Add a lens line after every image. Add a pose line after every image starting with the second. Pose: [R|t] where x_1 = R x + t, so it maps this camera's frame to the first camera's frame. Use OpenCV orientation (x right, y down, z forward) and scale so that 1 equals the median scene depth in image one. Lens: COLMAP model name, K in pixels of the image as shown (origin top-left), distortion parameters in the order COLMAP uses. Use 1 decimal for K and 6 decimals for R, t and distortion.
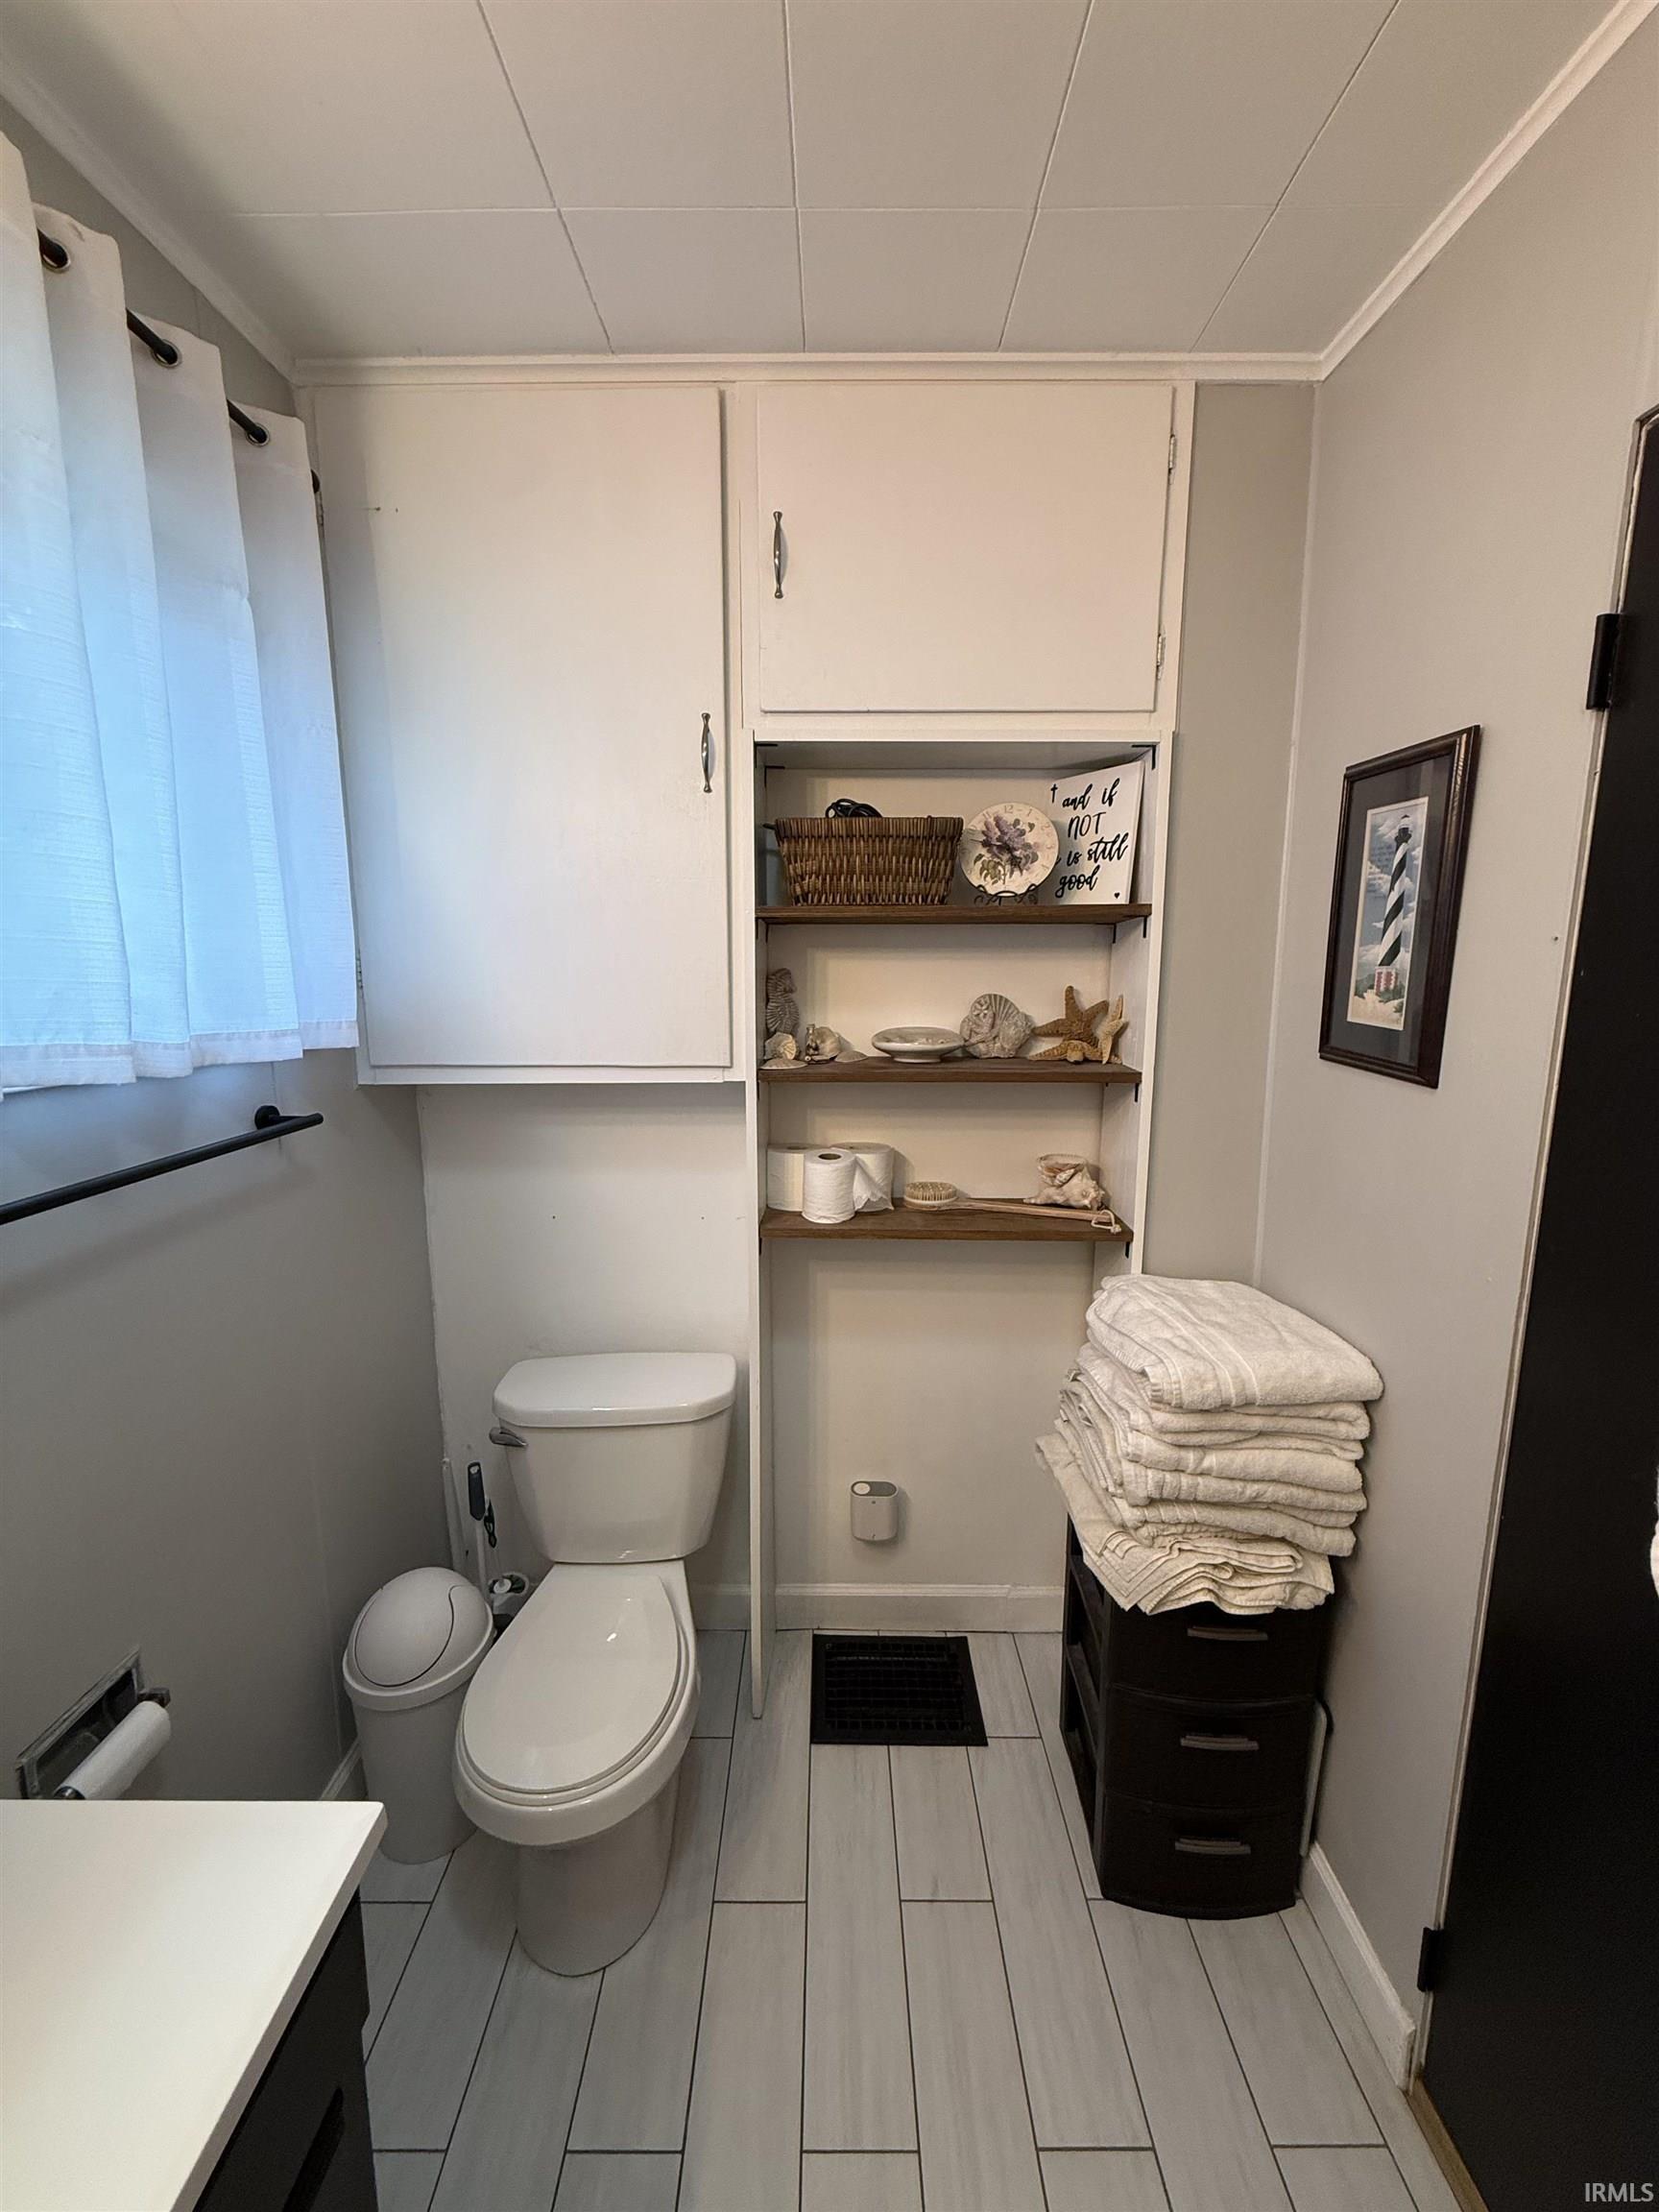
lens RADIAL K [[878.6, 0, 827.3], [0, 878.6, 1100.9], [0, 0, 1]] dist [0.000945, 0.000253]
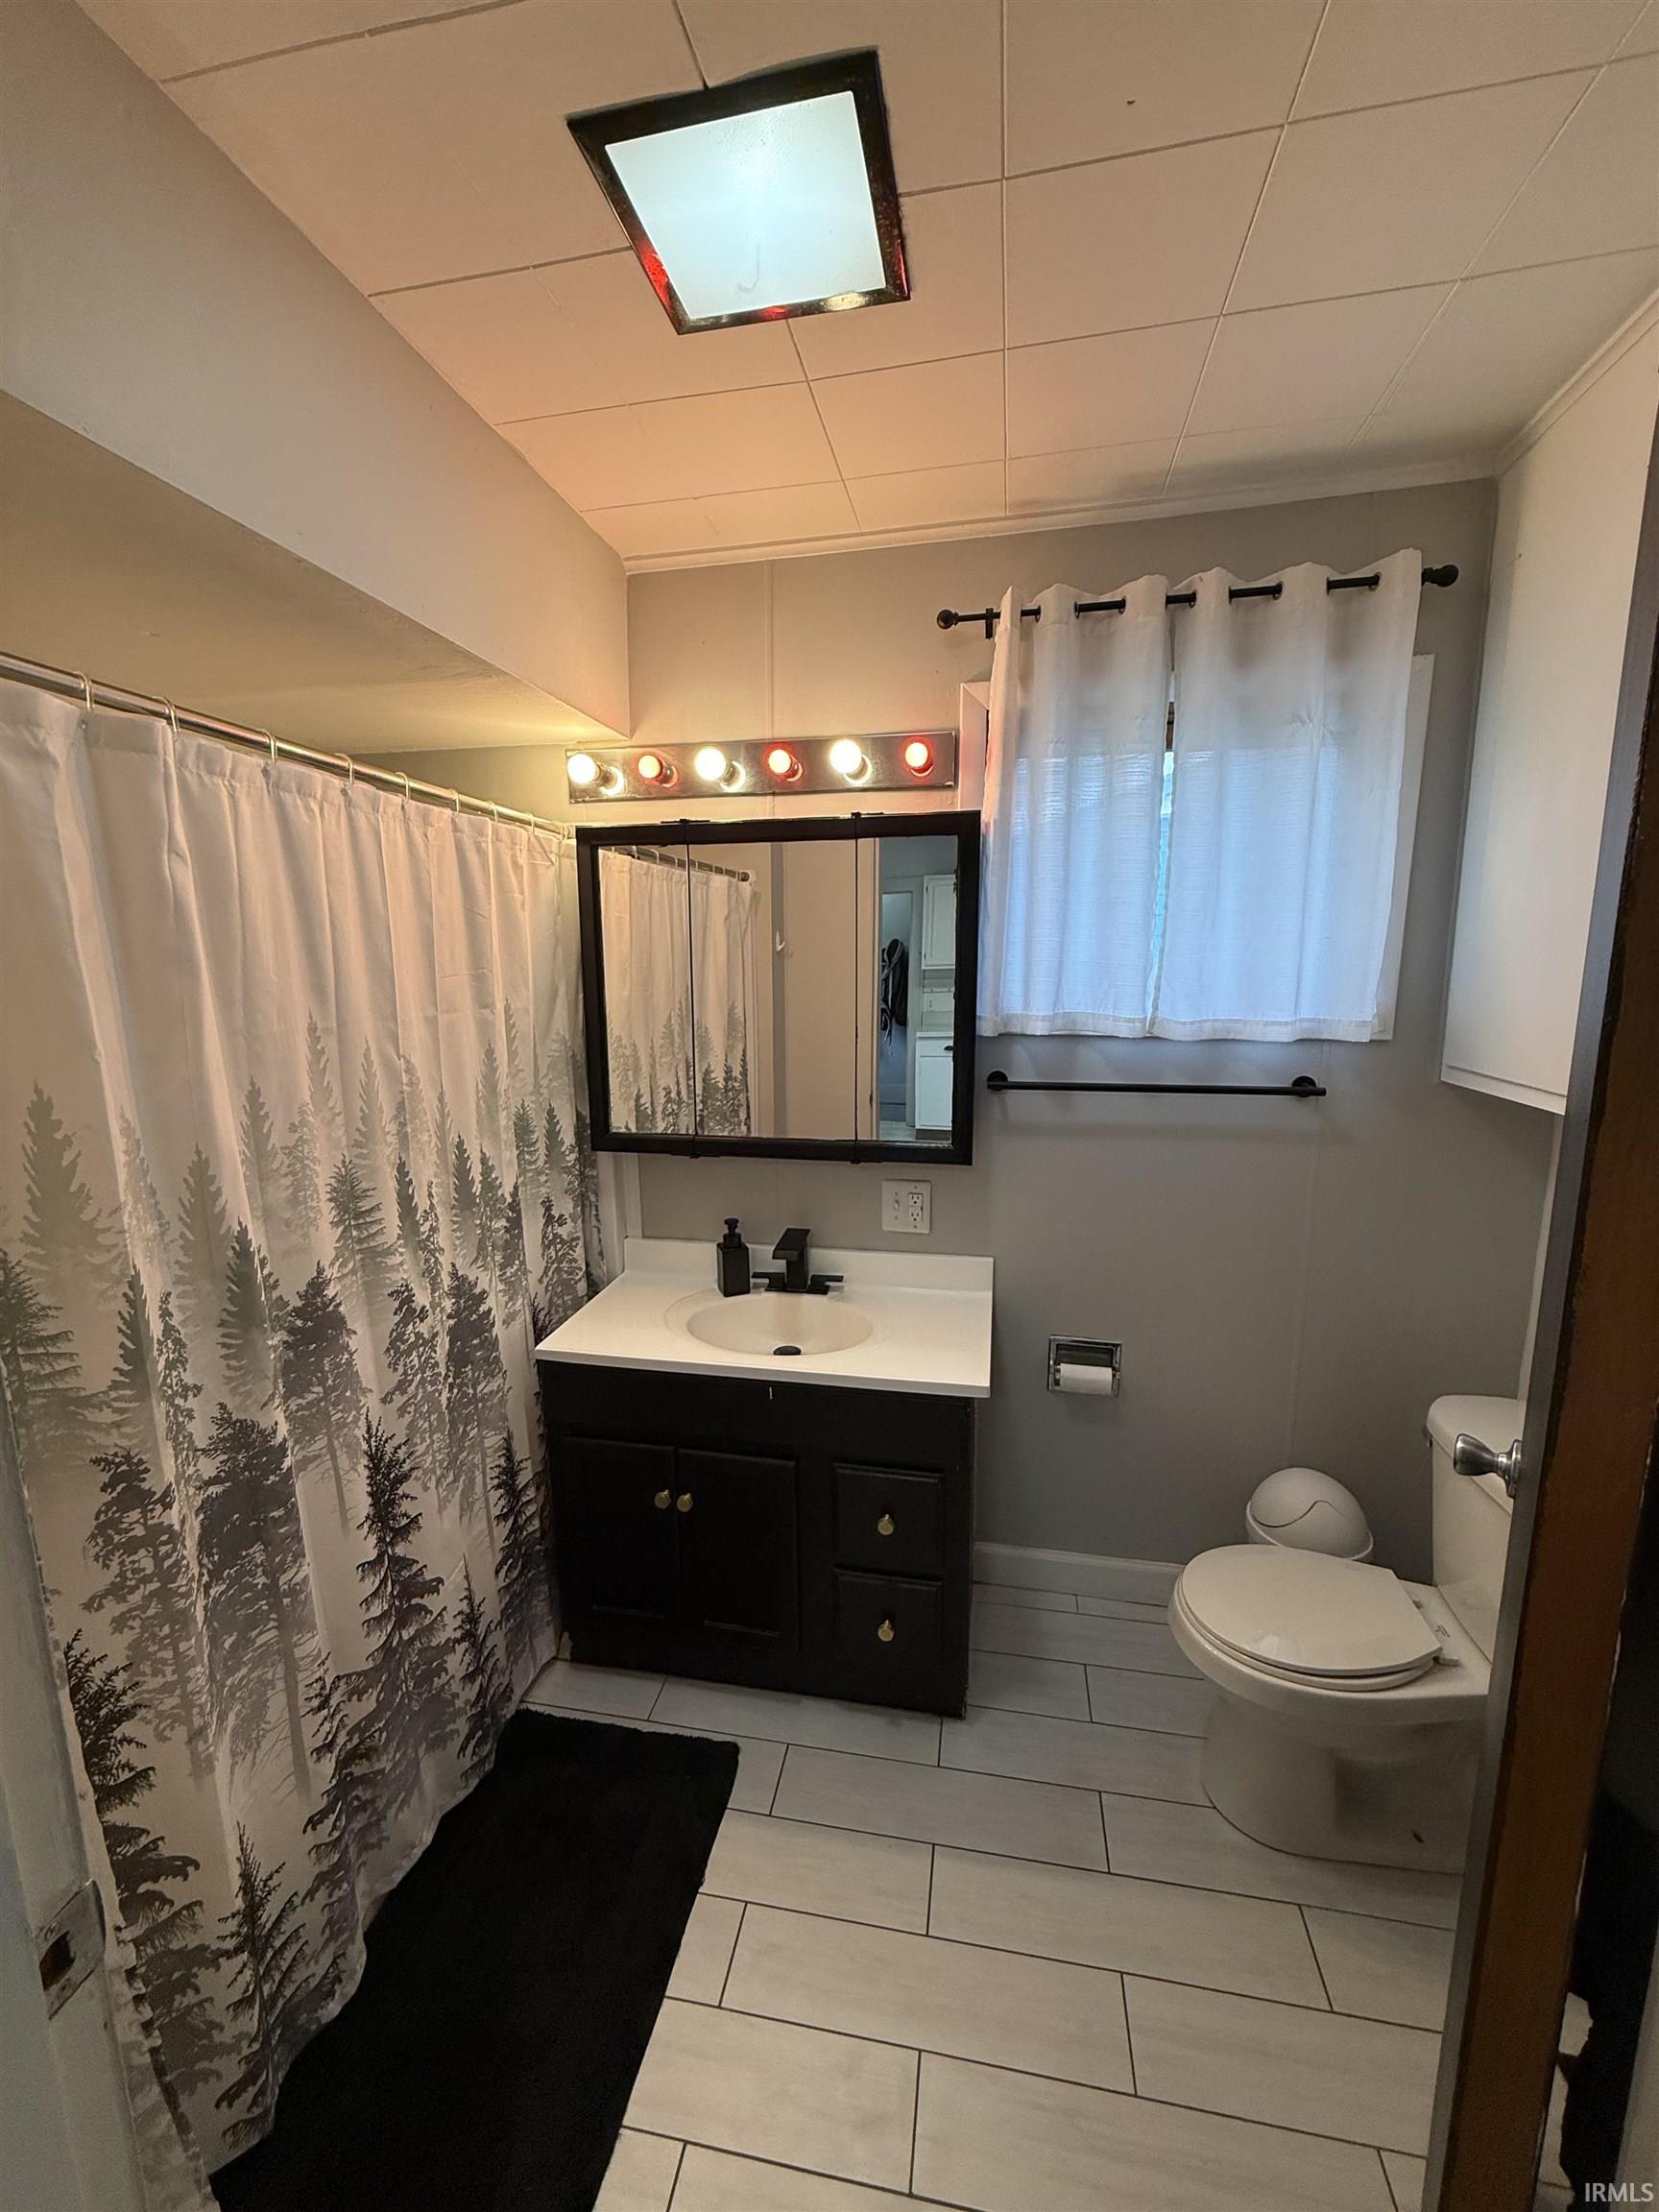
lens RADIAL K [[878.6, 0, 827.3], [0, 878.6, 1100.9], [0, 0, 1]] dist [0.000945, 0.000253]
pose [[-0.182104, 0.155346, -0.970930, 0.955160], [-0.148966, 0.971685, 0.183406, -0.110996], [0.971930, 0.178034, -0.153806, 0.544723]]
